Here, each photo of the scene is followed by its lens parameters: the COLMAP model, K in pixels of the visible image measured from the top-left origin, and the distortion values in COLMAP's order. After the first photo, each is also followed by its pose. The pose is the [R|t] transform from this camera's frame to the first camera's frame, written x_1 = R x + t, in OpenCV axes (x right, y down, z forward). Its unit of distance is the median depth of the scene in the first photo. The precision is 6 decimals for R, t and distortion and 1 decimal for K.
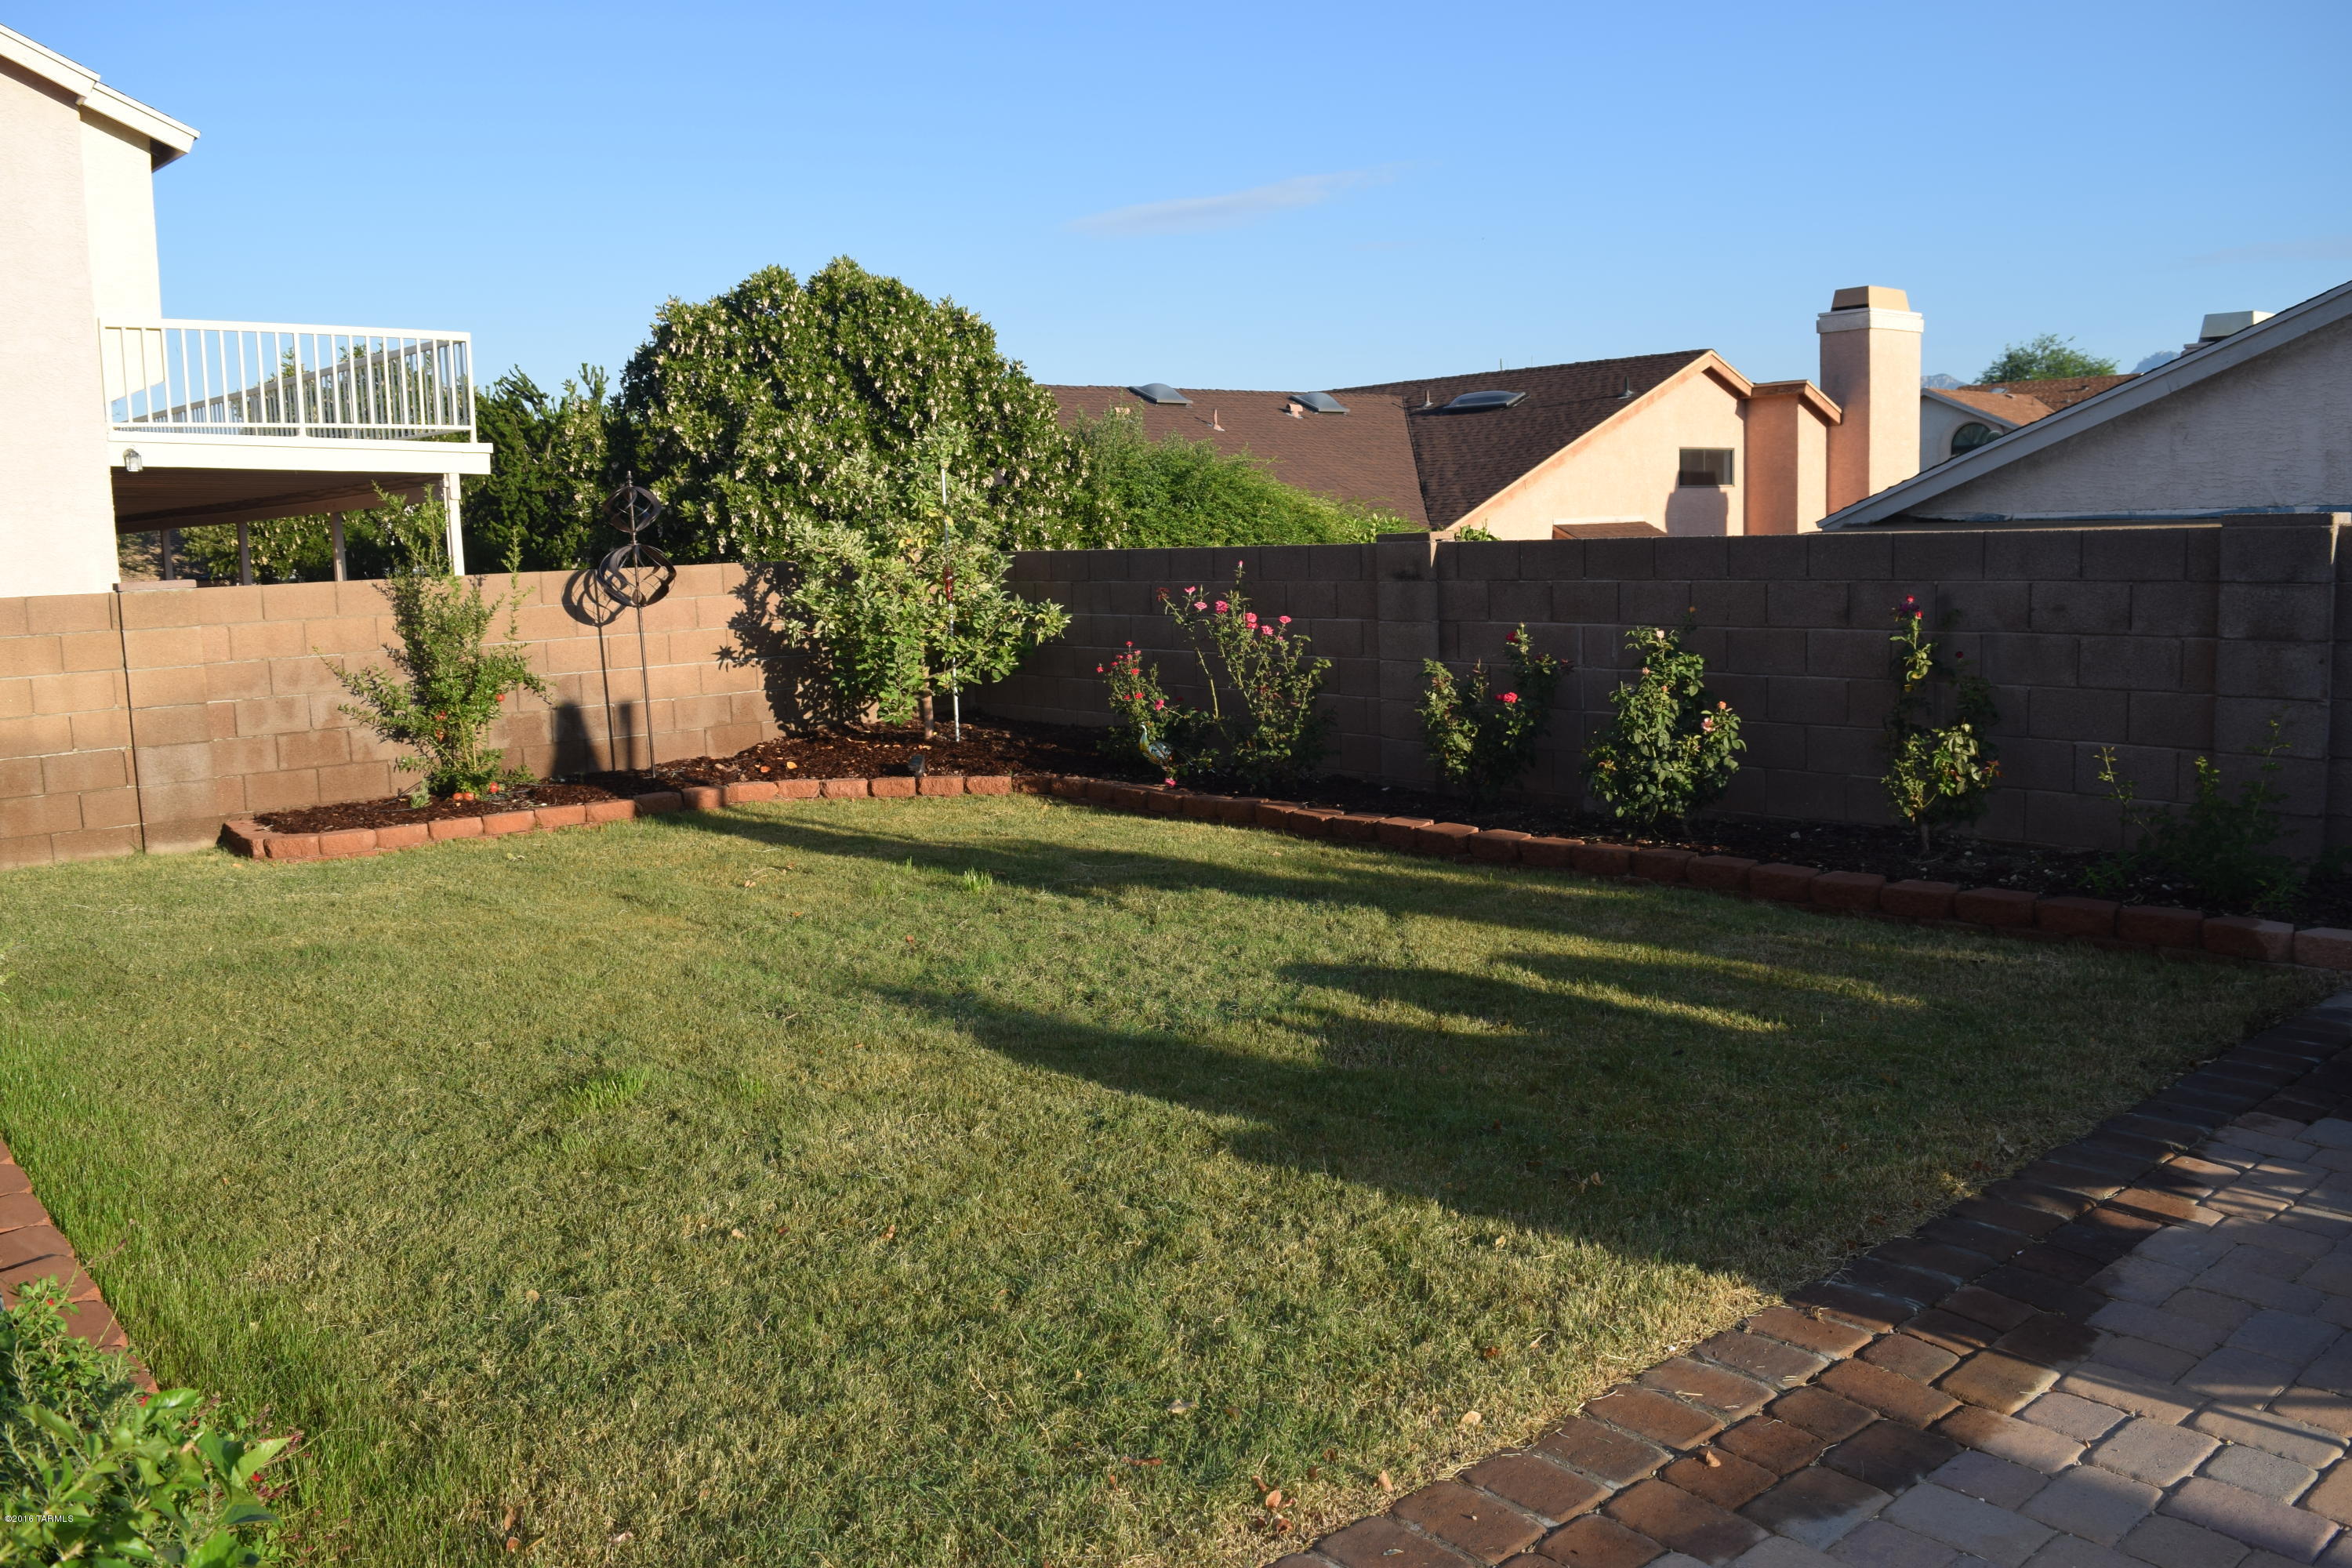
lens RADIAL K [[1845.6, 0, 1184.3], [0, 1845.6, 781.2], [0, 0, 1]] dist [-0.091404, 0.018682]
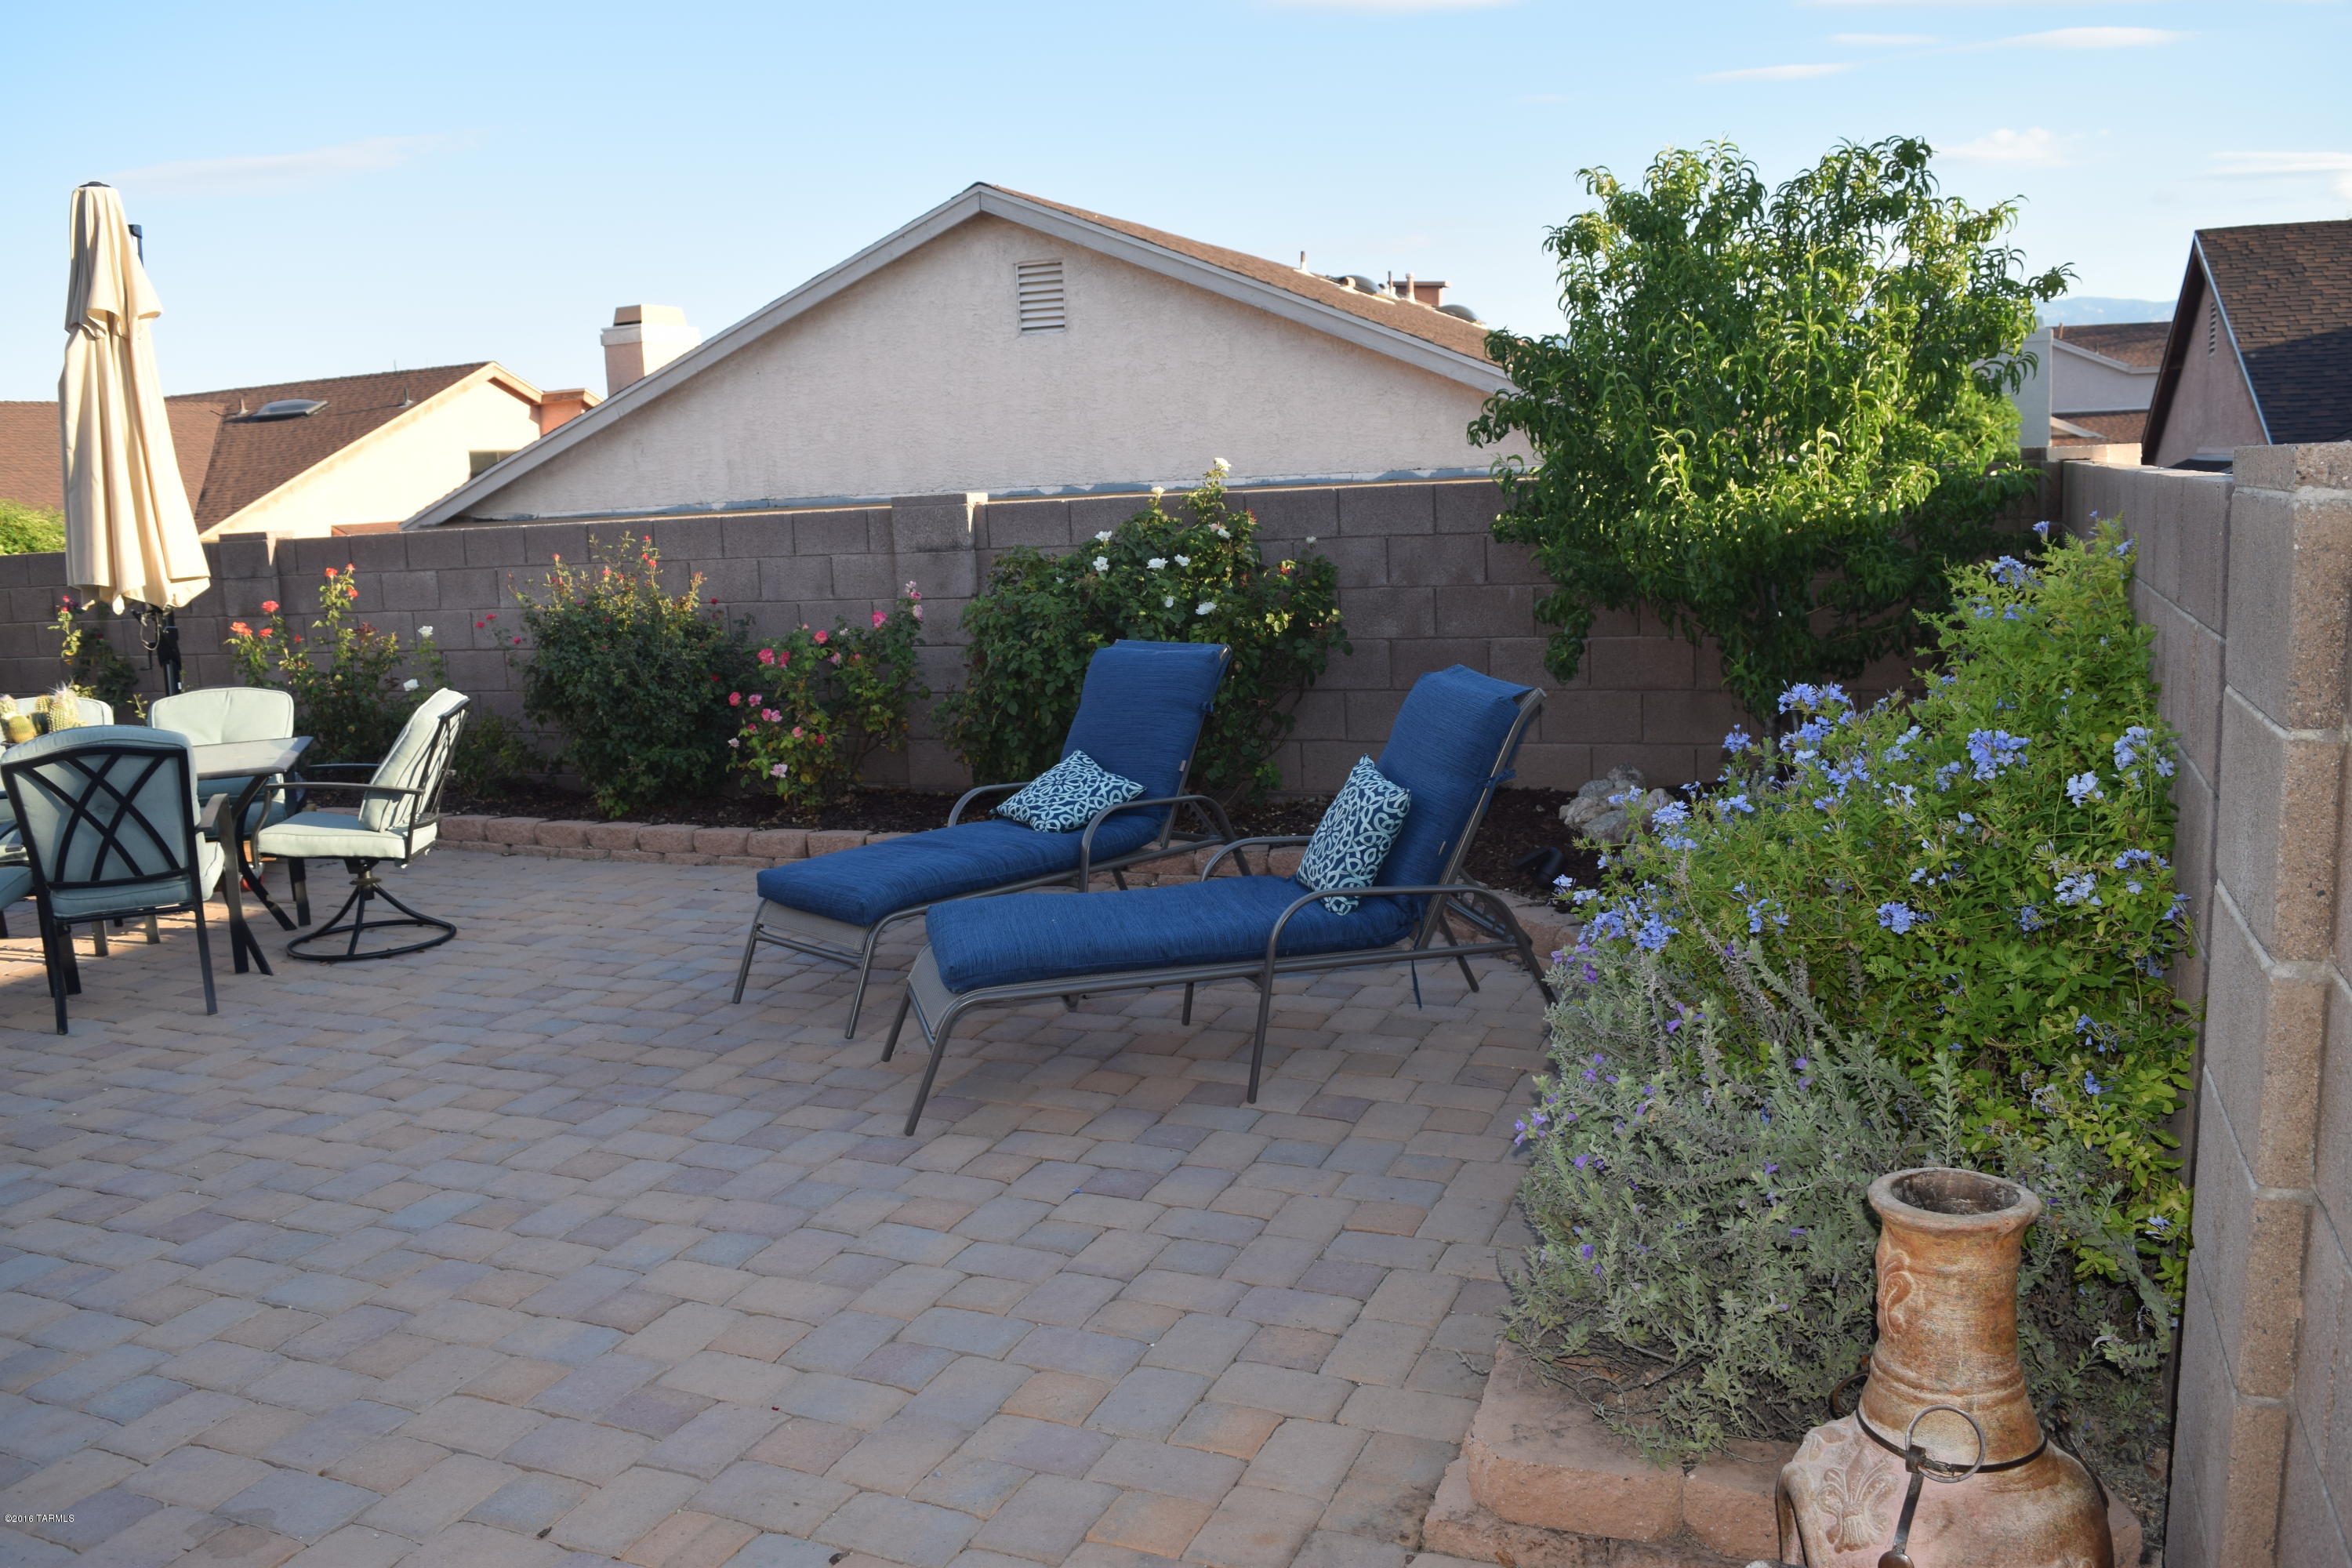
lens RADIAL K [[1840.1, 0, 1176.0], [0, 1840.1, 784.0], [0, 0, 1]] dist [-0.092245, 0.003089]
pose [[0.894204, -0.076855, 0.441014, 0.164434], [0.071224, 0.997029, 0.029336, 0.019302], [-0.441958, 0.005178, 0.897021, -0.185859]]
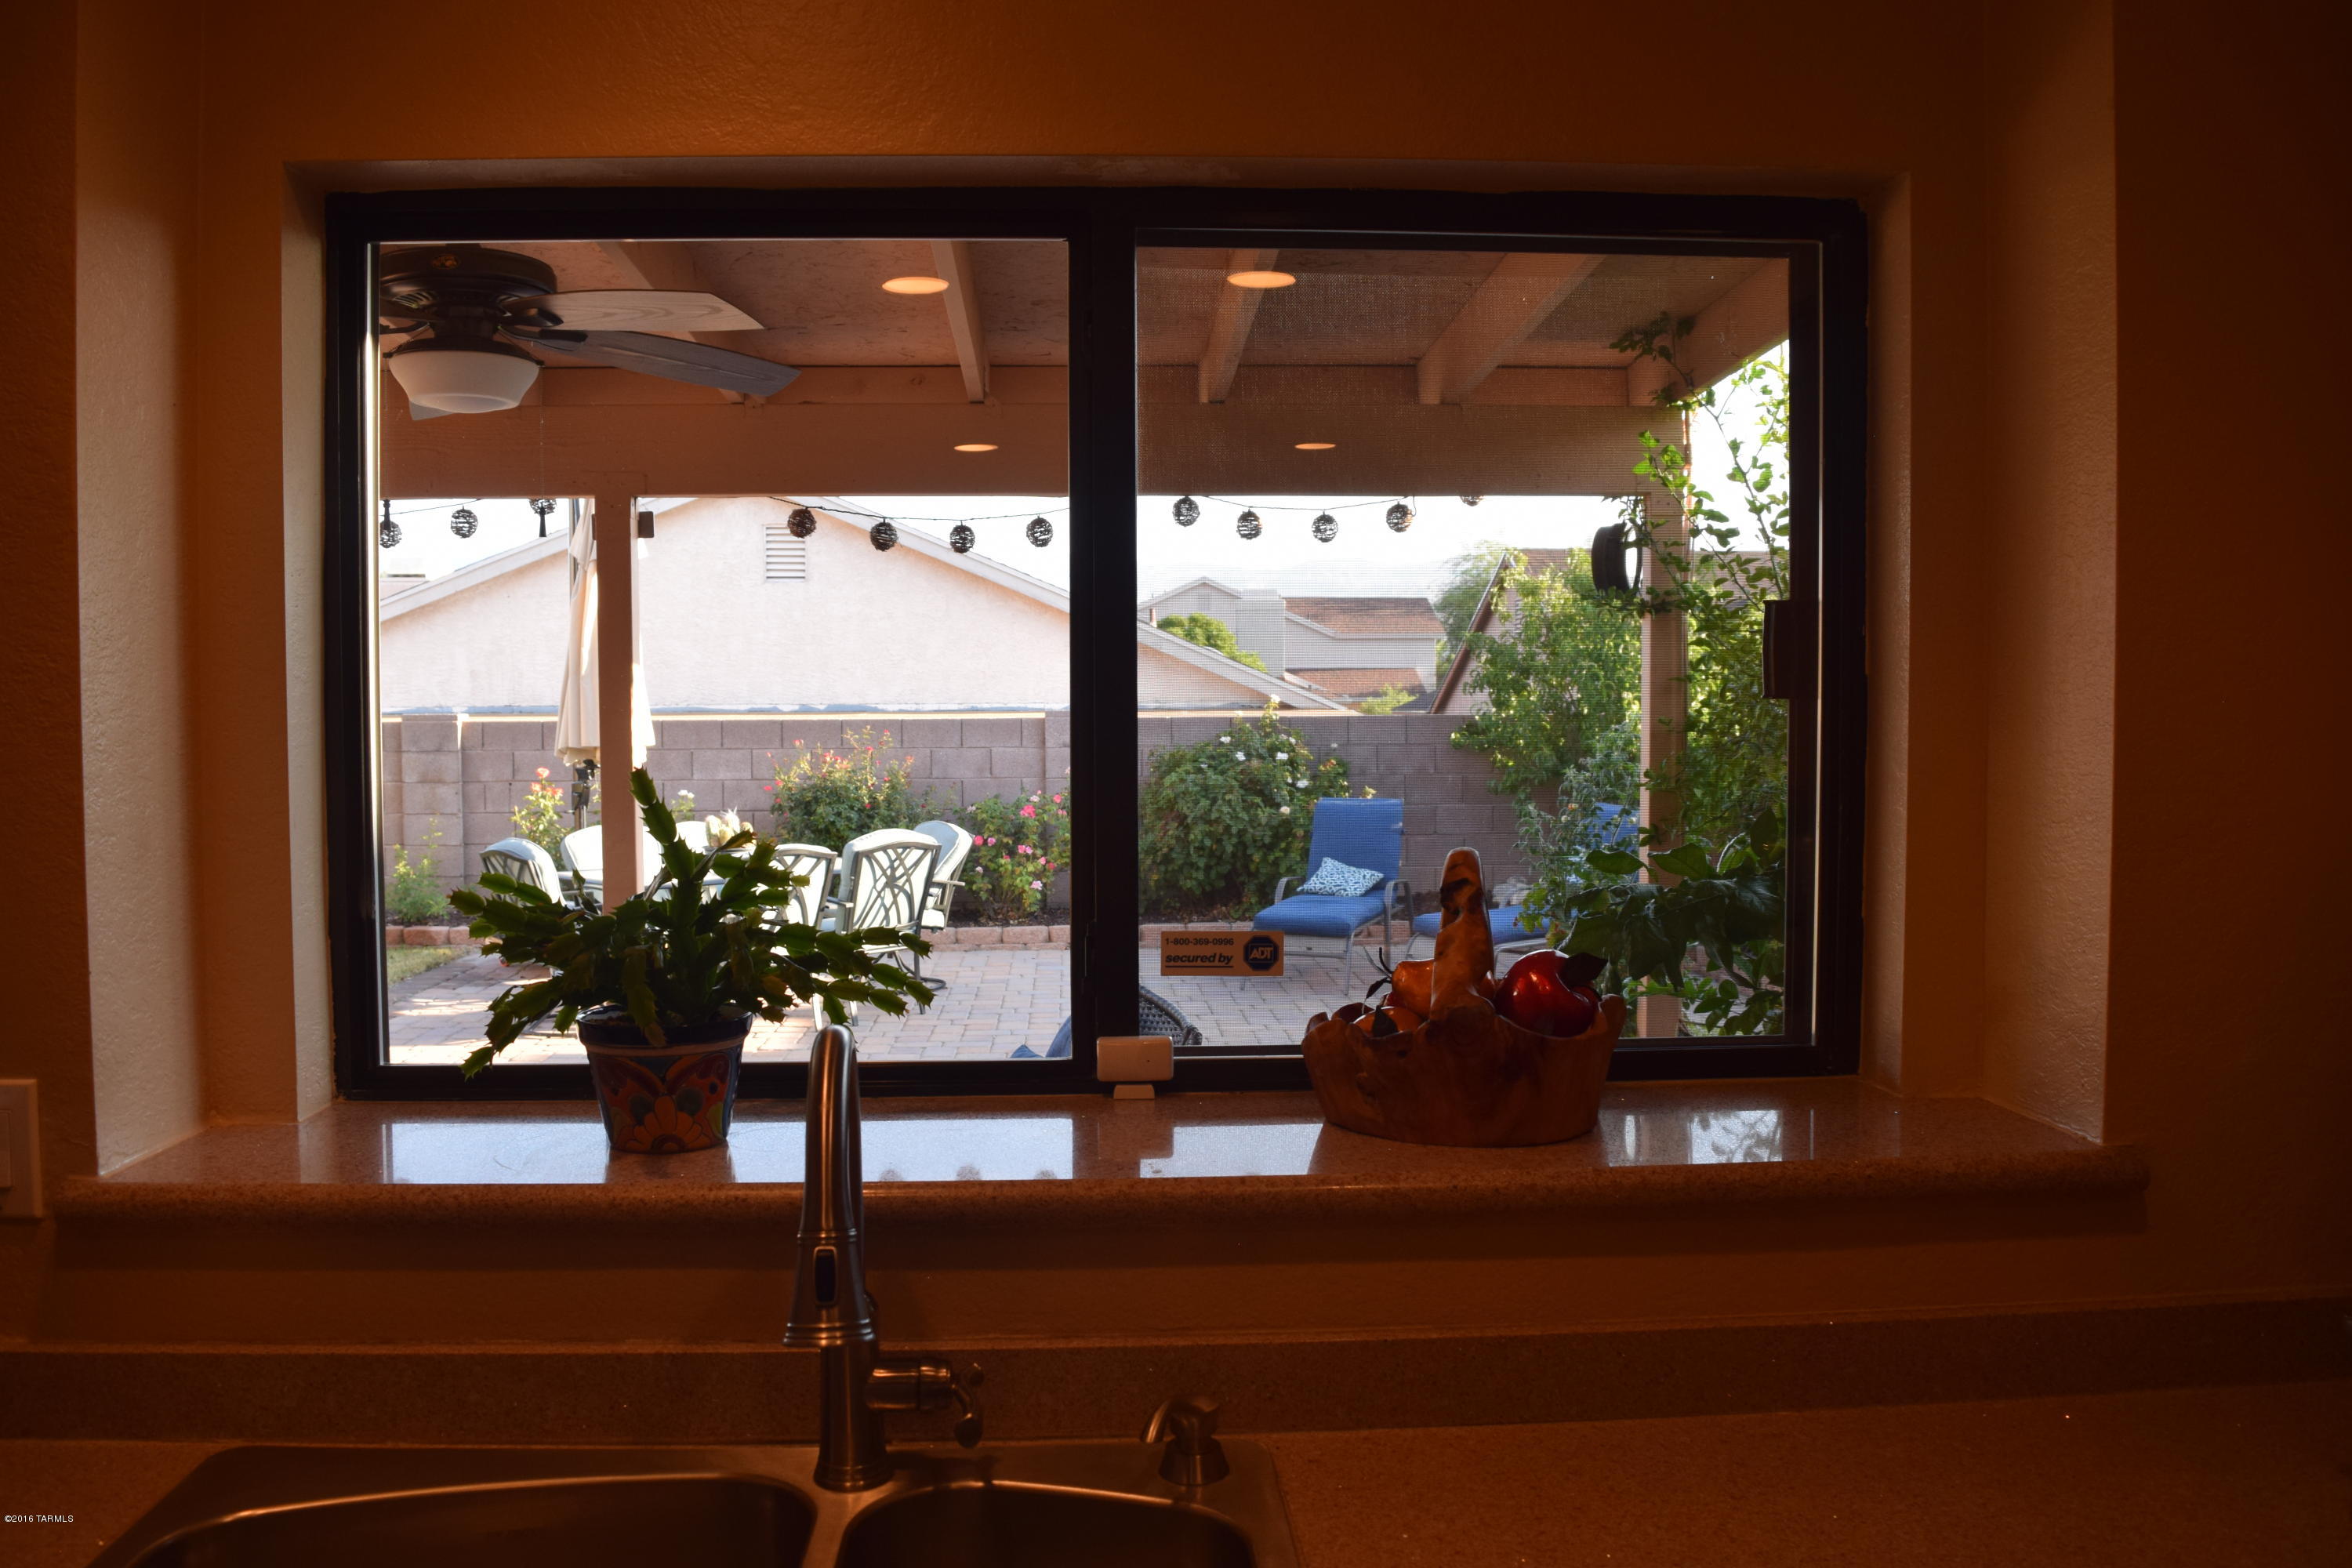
lens RADIAL K [[1840.1, 0, 1176.0], [0, 1840.1, 784.0], [0, 0, 1]] dist [-0.092245, 0.003089]
pose [[0.606240, -0.005392, 0.795263, -0.109380], [0.087183, 0.994401, -0.059718, 0.026743], [-0.790488, 0.105537, 0.603316, -0.195225]]
